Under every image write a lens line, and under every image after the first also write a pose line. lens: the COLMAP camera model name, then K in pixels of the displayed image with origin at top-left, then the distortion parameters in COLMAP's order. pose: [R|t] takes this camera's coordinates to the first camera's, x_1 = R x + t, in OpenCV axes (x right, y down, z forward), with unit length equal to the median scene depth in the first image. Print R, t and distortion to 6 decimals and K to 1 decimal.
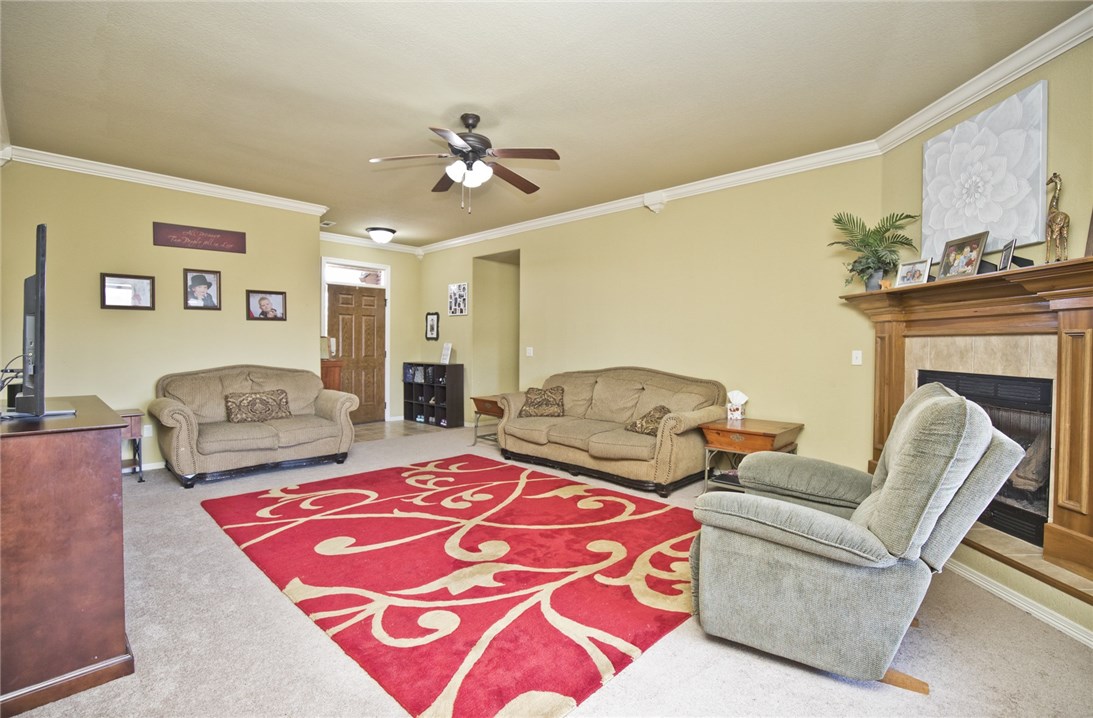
lens RADIAL K [[503.8, 0, 556.9], [0, 503.8, 354.4], [0, 0, 1]] dist [-0.033454, 0.004175]
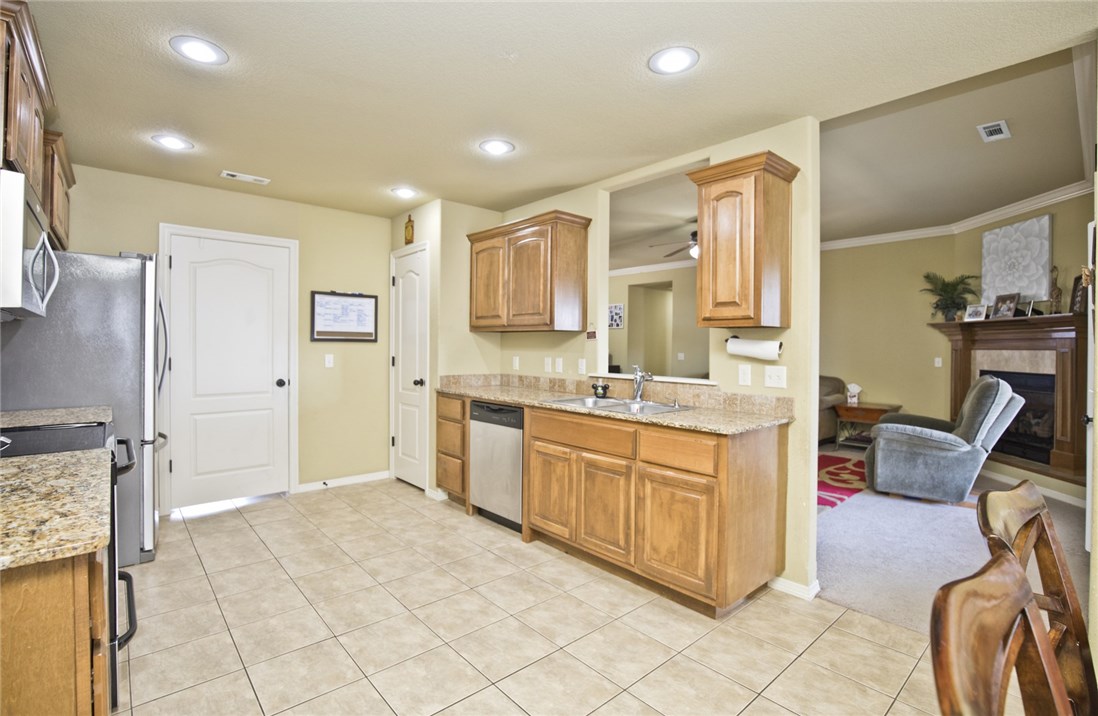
lens RADIAL K [[511.6, 0, 557.4], [0, 511.6, 348.4], [0, 0, 1]] dist [-0.026803, 0.000779]
pose [[0.997453, 0.004834, -0.071161, -0.497776], [-0.006083, 0.999831, -0.017353, -0.002473], [0.071066, 0.017742, 0.997314, -0.689335]]
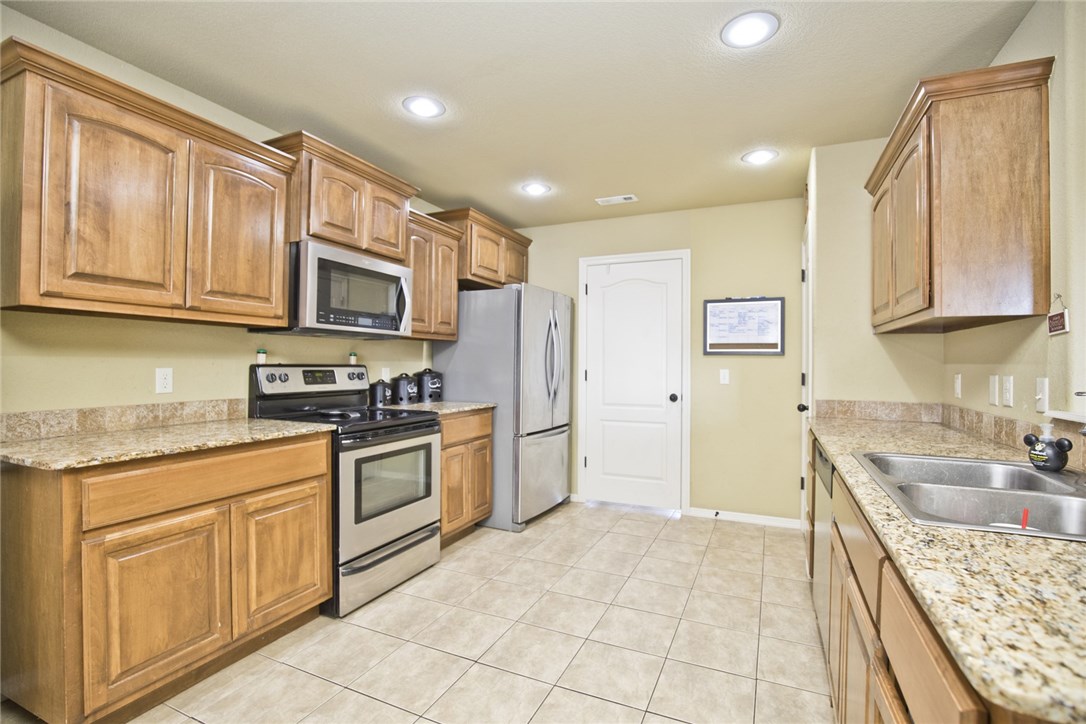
lens RADIAL K [[500.6, 0, 548.6], [0, 500.6, 362.1], [0, 0, 1]] dist [-0.033454, 0.004175]
pose [[0.338675, -0.006453, -0.940881, -0.261071], [-0.027942, 0.999466, -0.016913, 0.006696], [0.940488, 0.032019, 0.338314, -0.228983]]
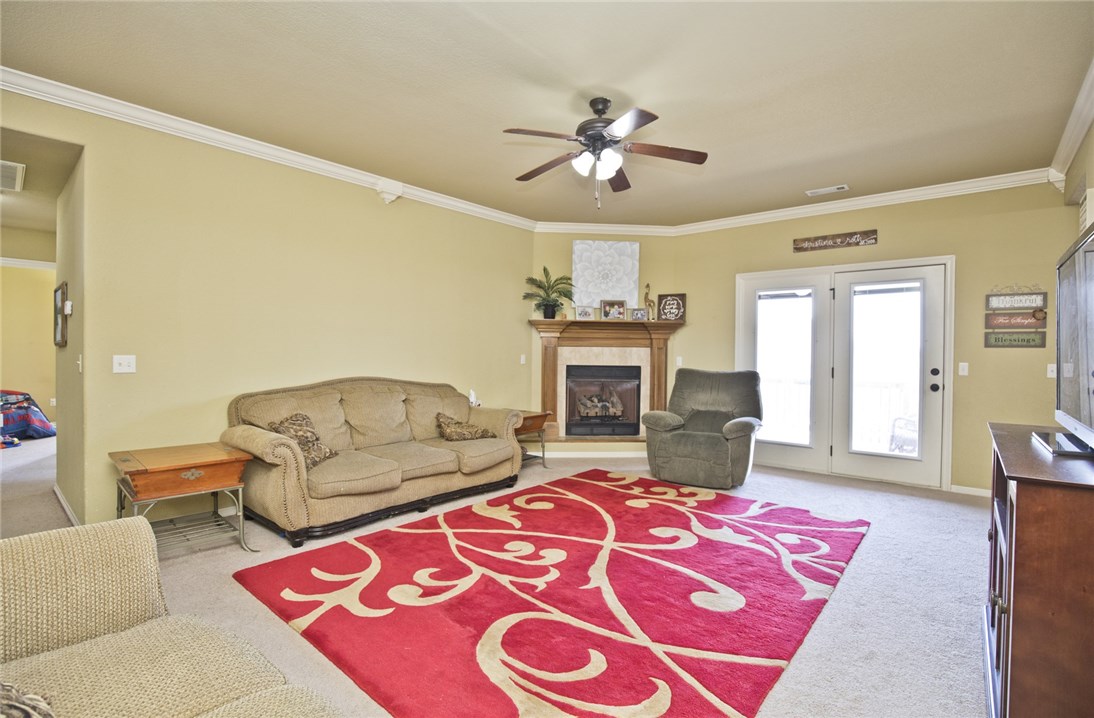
lens RADIAL K [[504.2, 0, 551.6], [0, 504.2, 360.9], [0, 0, 1]] dist [-0.033454, 0.004175]
pose [[-0.049636, -0.027373, 0.998392, -0.993483], [0.008366, 0.999578, 0.027822, -0.031950], [-0.998732, 0.009734, -0.049386, 1.044596]]
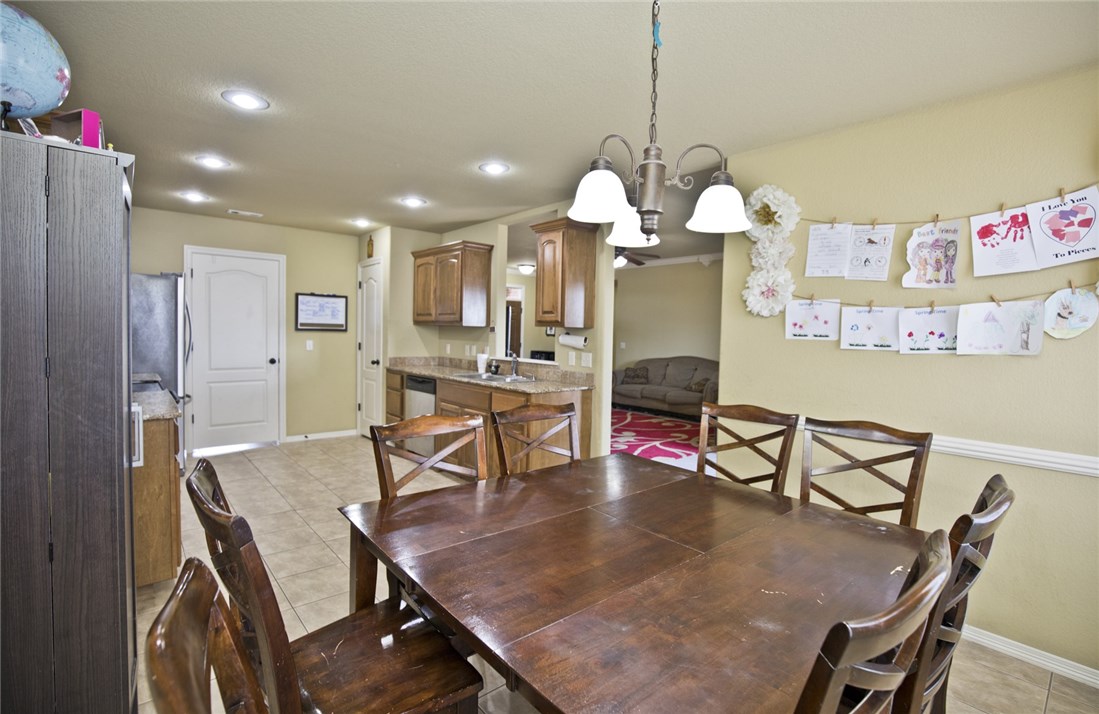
lens RADIAL K [[512.1, 0, 563.7], [0, 512.1, 349.7], [0, 0, 1]] dist [-0.026803, 0.000779]
pose [[0.996797, 0.020347, -0.077342, -0.198707], [-0.019613, 0.999755, 0.010244, -0.009109], [0.077531, -0.008695, 0.996952, -1.063765]]
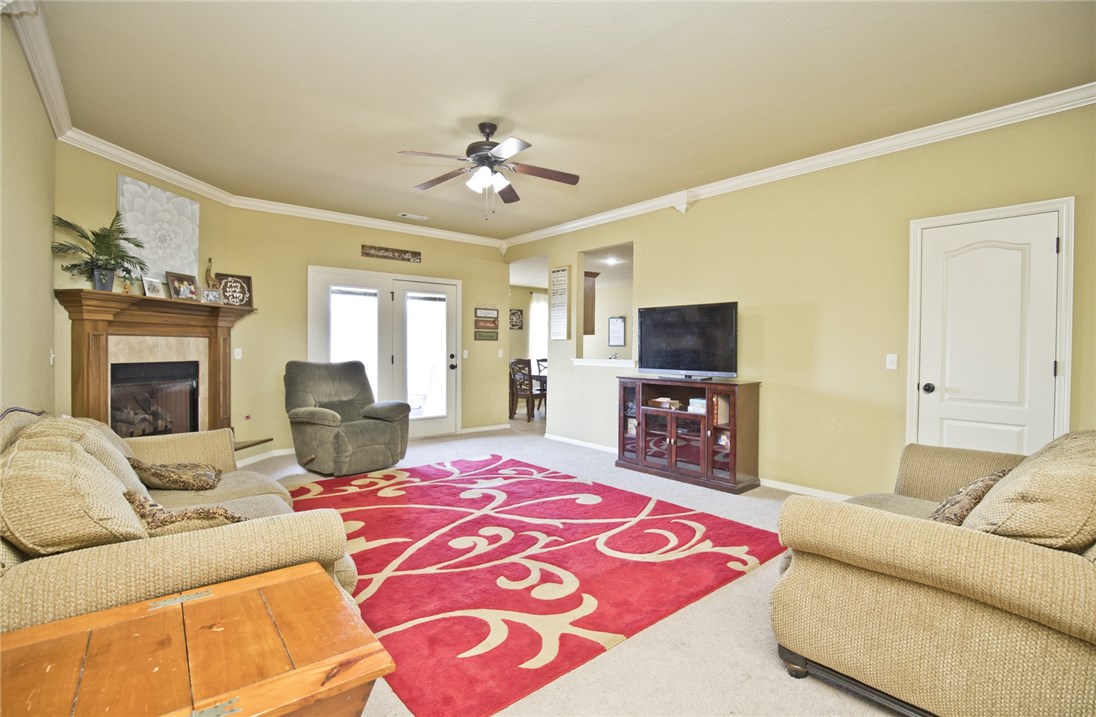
lens RADIAL K [[510.7, 0, 550.4], [0, 510.7, 351.7], [0, 0, 1]] dist [-0.026803, 0.000779]
pose [[-0.993565, -0.015419, 0.112211, -0.391642], [-0.012174, 0.999489, 0.029545, -0.040358], [-0.112609, 0.027989, -0.993245, 1.872697]]
